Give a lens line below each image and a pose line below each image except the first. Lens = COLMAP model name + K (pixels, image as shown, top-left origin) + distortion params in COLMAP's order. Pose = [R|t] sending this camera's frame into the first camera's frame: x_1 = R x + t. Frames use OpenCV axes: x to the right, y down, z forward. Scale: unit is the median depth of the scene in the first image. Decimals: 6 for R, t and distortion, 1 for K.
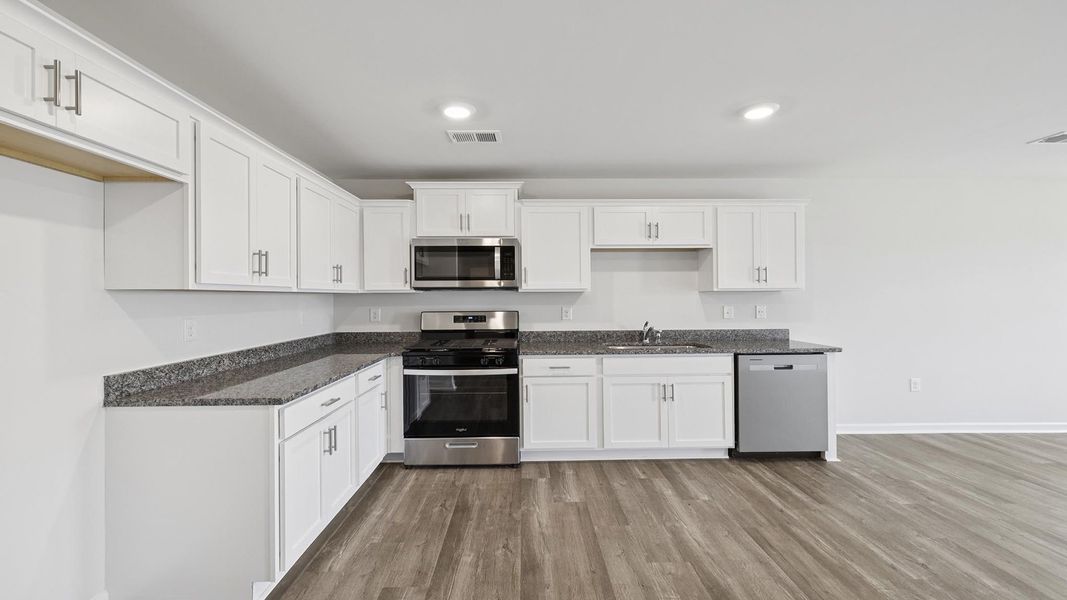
lens RADIAL K [[459.2, 0, 534.2], [0, 459.2, 294.0], [0, 0, 1]] dist [0.012717, -0.000019]
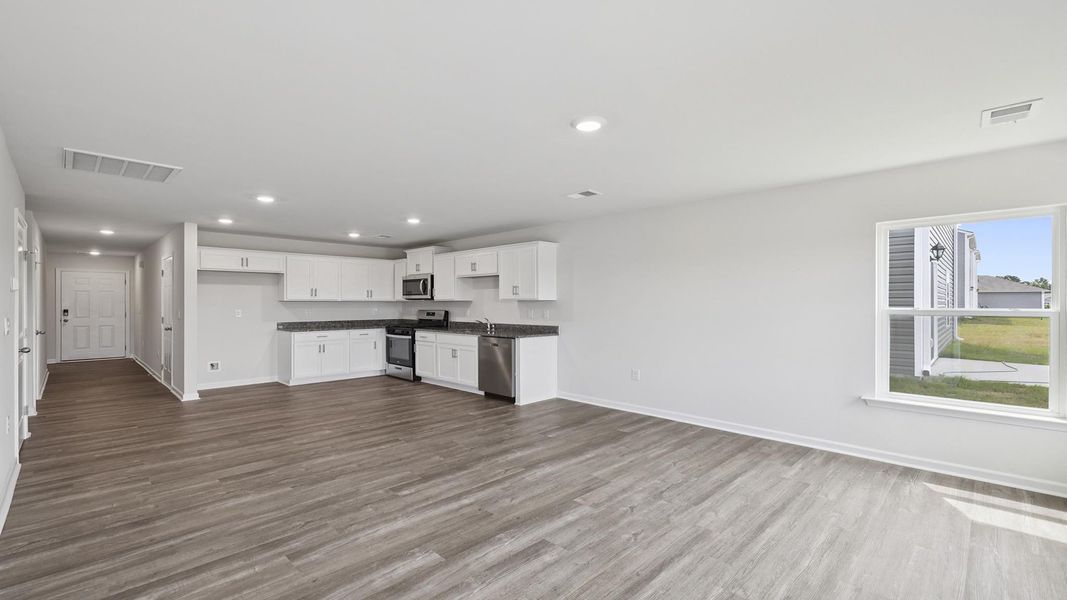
lens RADIAL K [[455.5, 0, 533.5], [0, 455.5, 300.0], [0, 0, 1]] dist [0.000703, -0.000037]
pose [[0.694380, -0.001009, -0.719608, 3.186487], [-0.000355, 0.999998, -0.001745, -0.008903], [0.719609, 0.001467, 0.694378, -0.125739]]
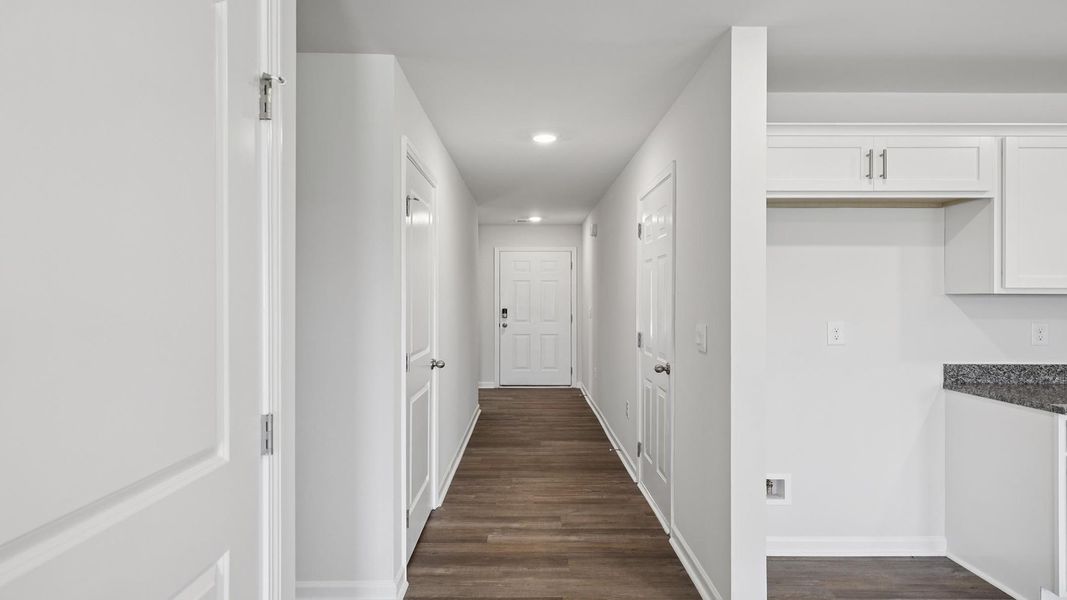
lens RADIAL K [[455.5, 0, 533.5], [0, 455.5, 300.0], [0, 0, 1]] dist [0.000703, -0.000037]
pose [[-0.033721, 0.007880, -0.999400, 0.300711], [0.001113, 0.999969, 0.007847, -0.003503], [0.999431, -0.000848, -0.033729, -0.047704]]
